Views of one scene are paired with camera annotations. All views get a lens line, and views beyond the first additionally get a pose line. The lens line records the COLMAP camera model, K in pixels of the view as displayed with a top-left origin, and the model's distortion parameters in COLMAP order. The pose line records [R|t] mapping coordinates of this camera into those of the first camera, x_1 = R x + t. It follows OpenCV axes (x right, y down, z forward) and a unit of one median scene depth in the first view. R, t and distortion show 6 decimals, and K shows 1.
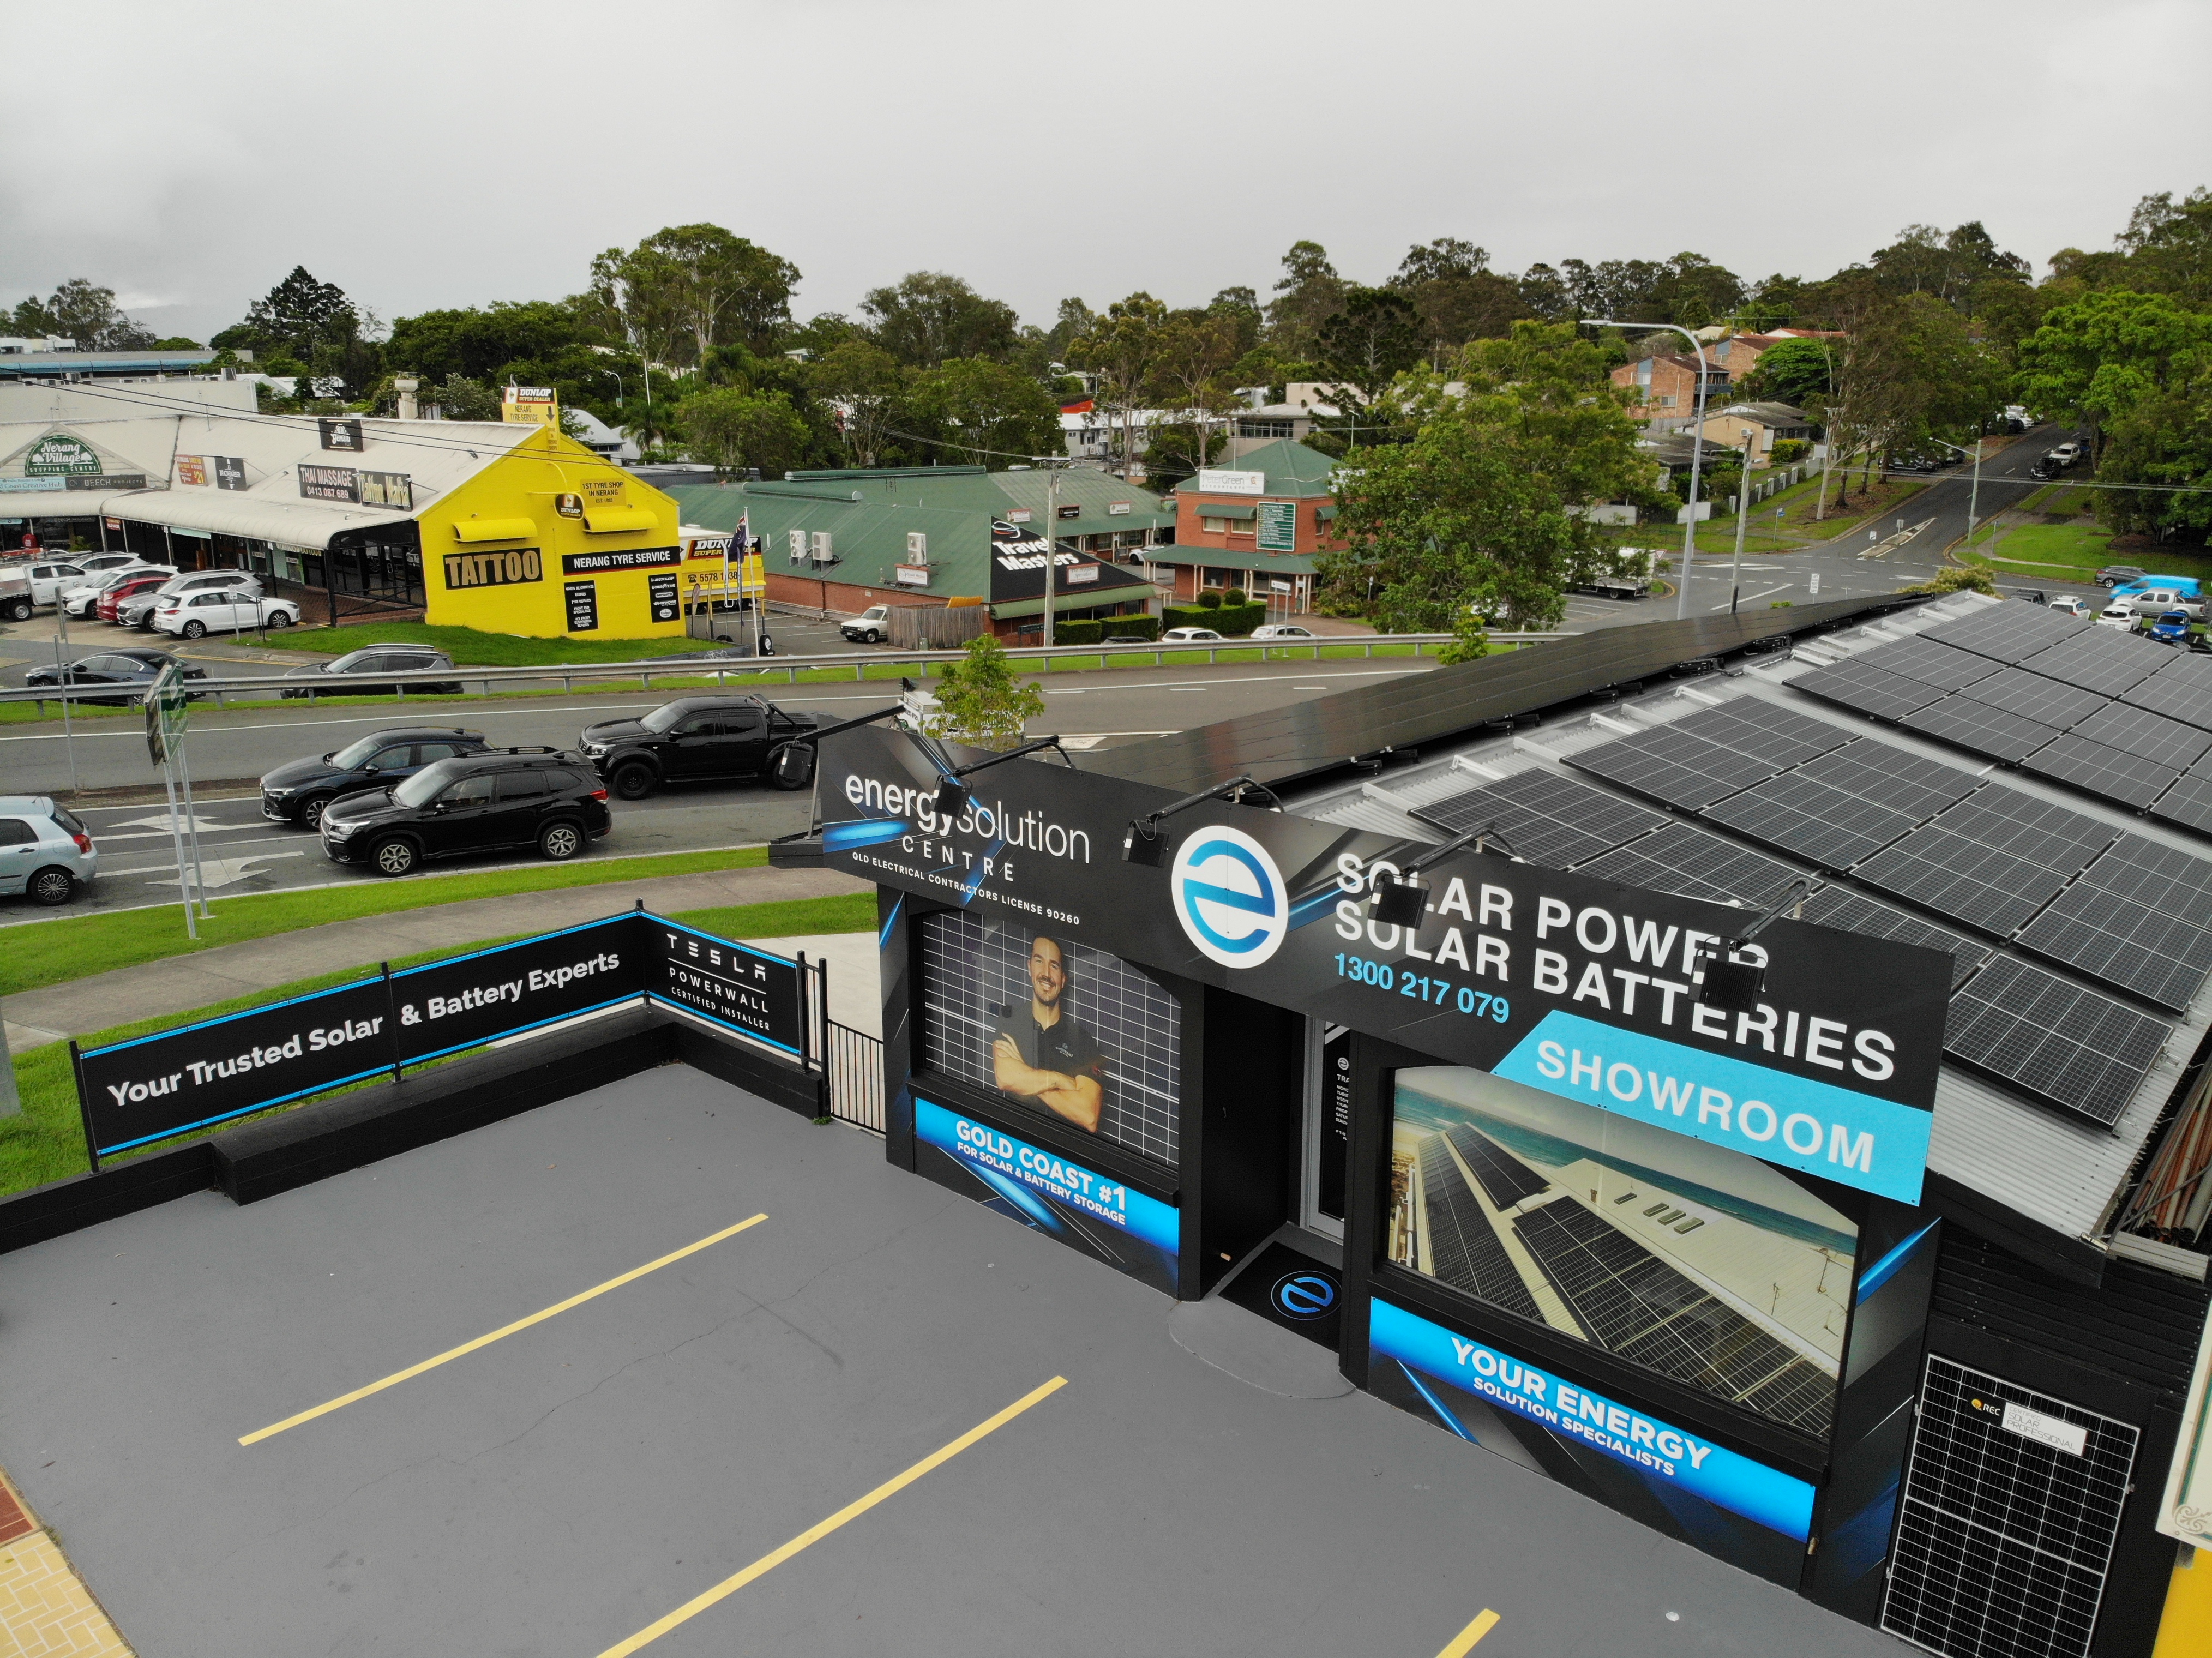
lens RADIAL K [[1609.5, 0, 1111.5], [0, 1609.5, 808.3], [0, 0, 1]] dist [0.061430, -0.164006]
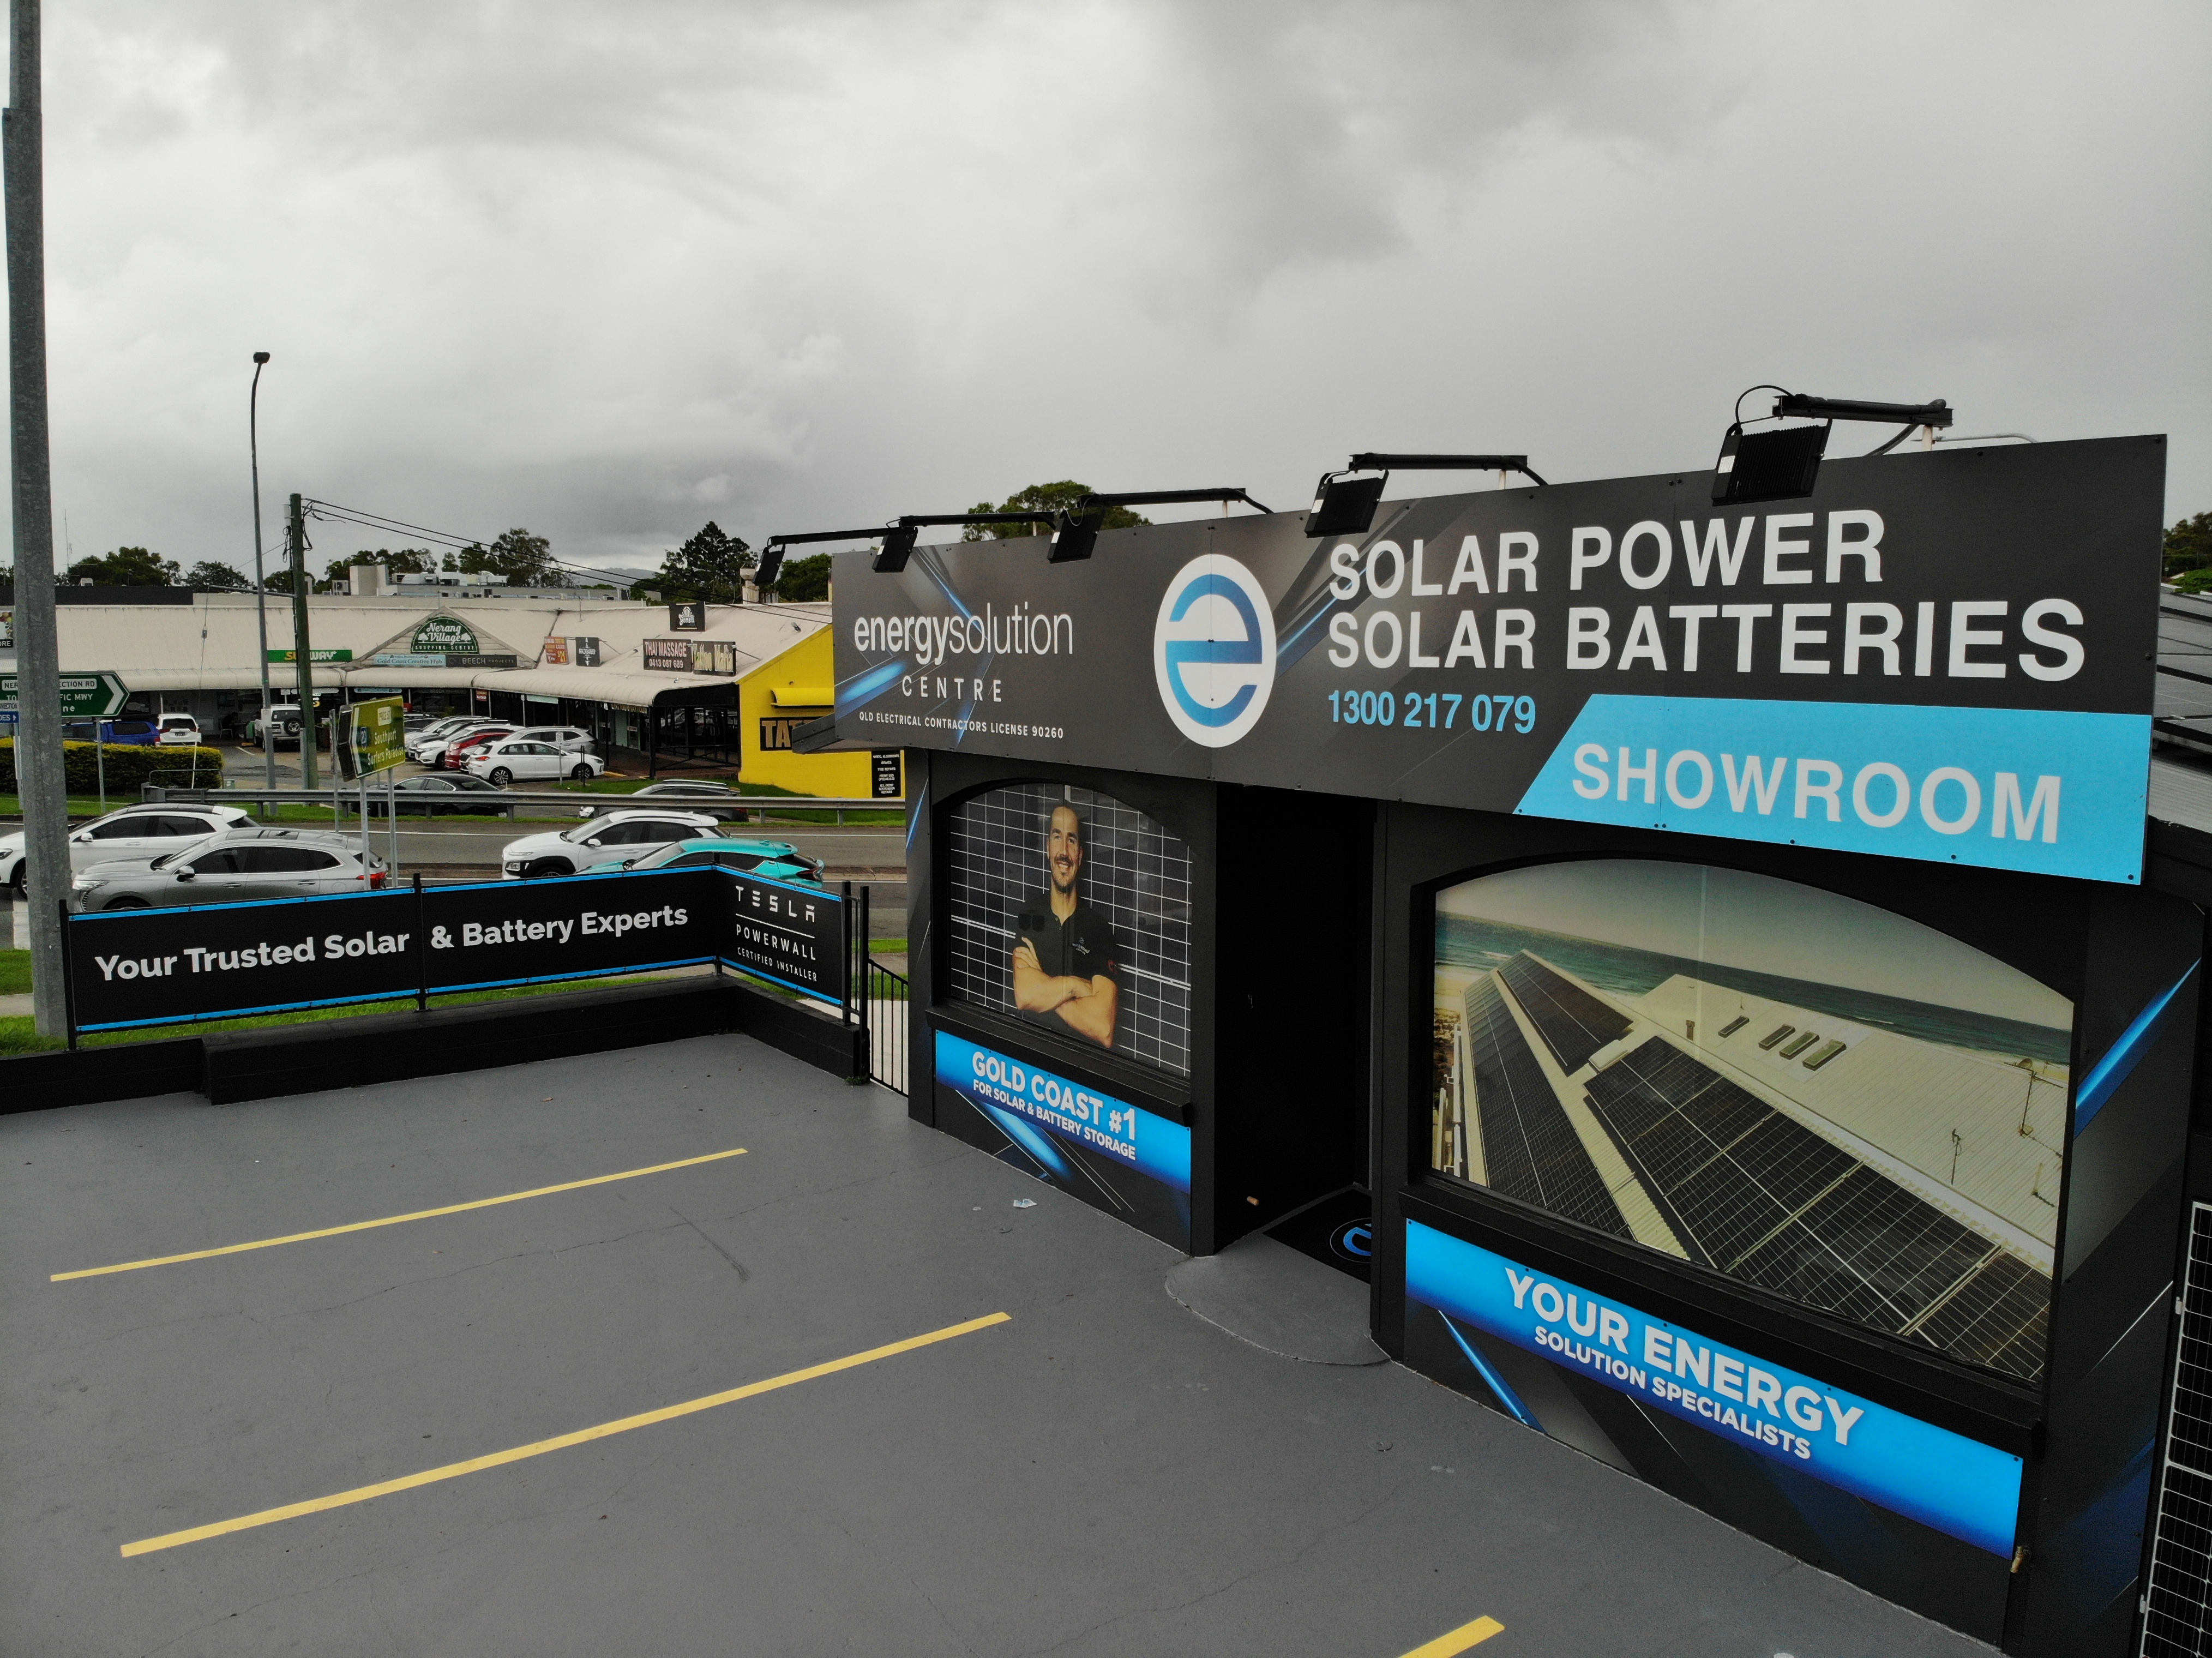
lens RADIAL K [[1609.5, 0, 1115.9], [0, 1609.5, 809.5], [0, 0, 1]] dist [0.061430, -0.164006]
pose [[0.977781, 0.023317, -0.208329, 0.125822], [-0.054803, 0.987666, -0.146670, 0.163606], [0.202339, 0.154828, 0.966999, 0.171672]]
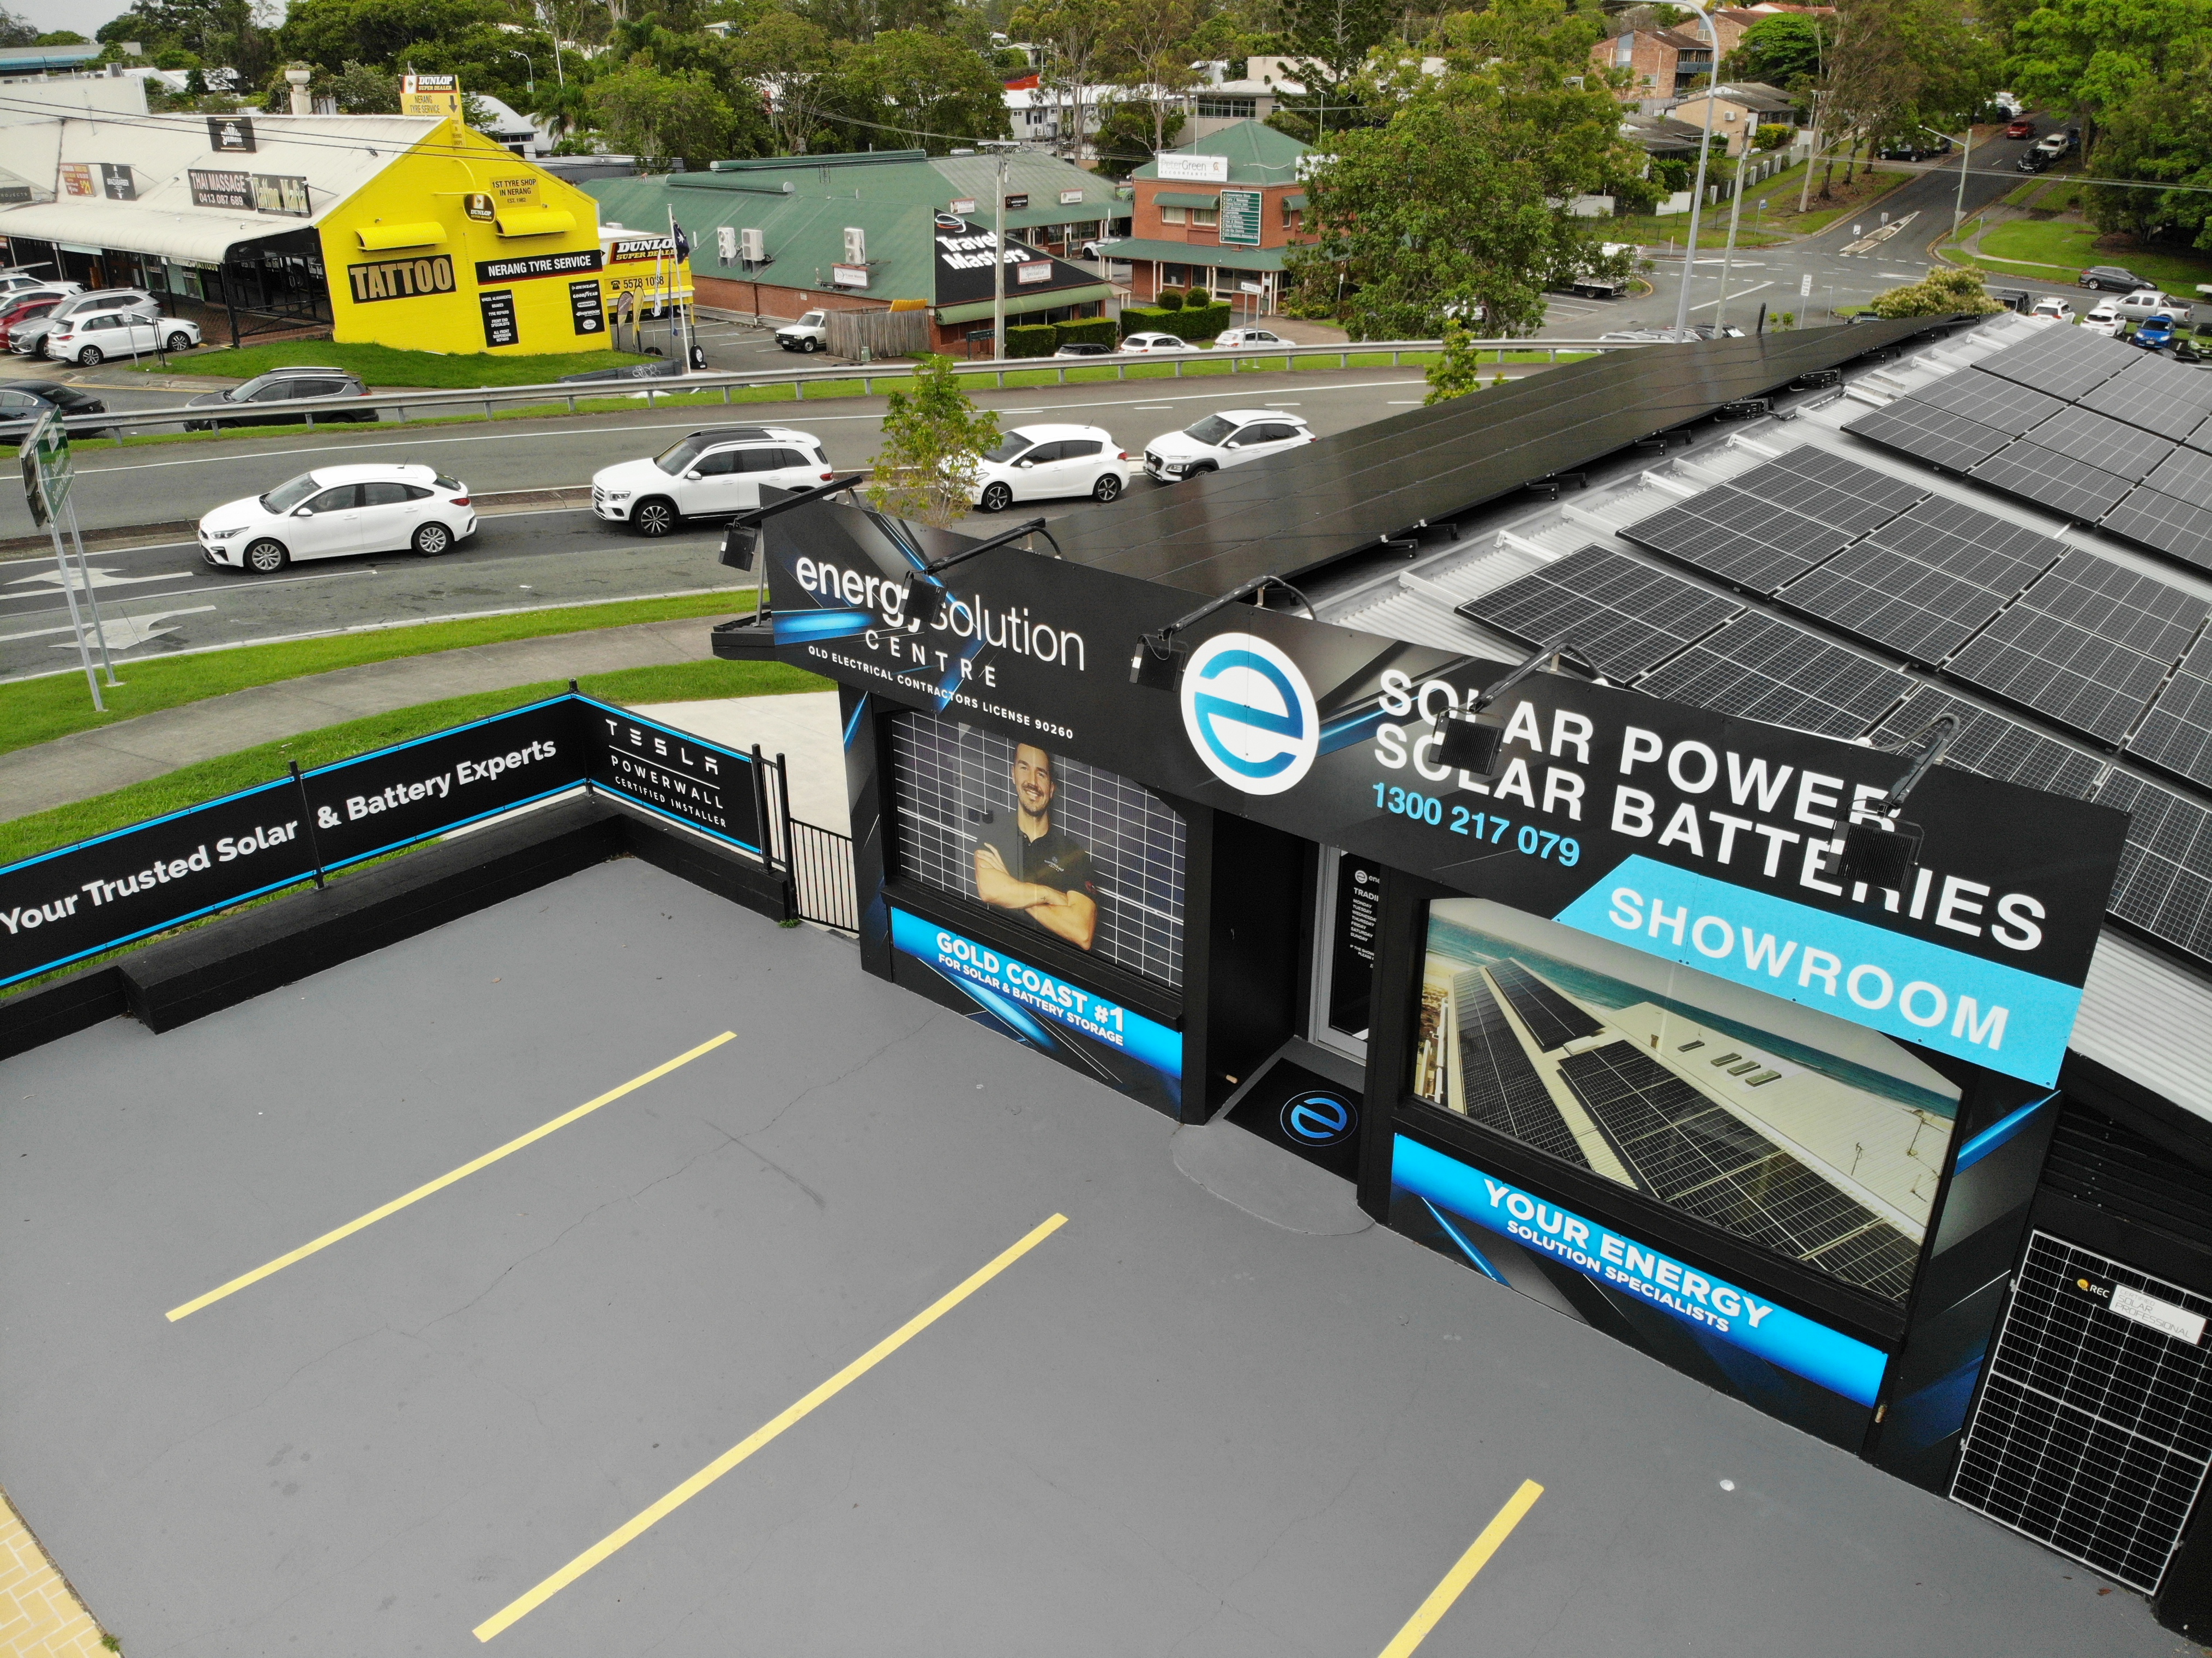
lens RADIAL K [[1609.5, 0, 1110.7], [0, 1609.5, 810.4], [0, 0, 1]] dist [0.061430, -0.164006]
pose [[0.999548, -0.015322, 0.025847, -0.016451], [0.010497, 0.984080, 0.177416, -0.031686], [-0.028154, -0.177065, 0.983796, 0.090461]]
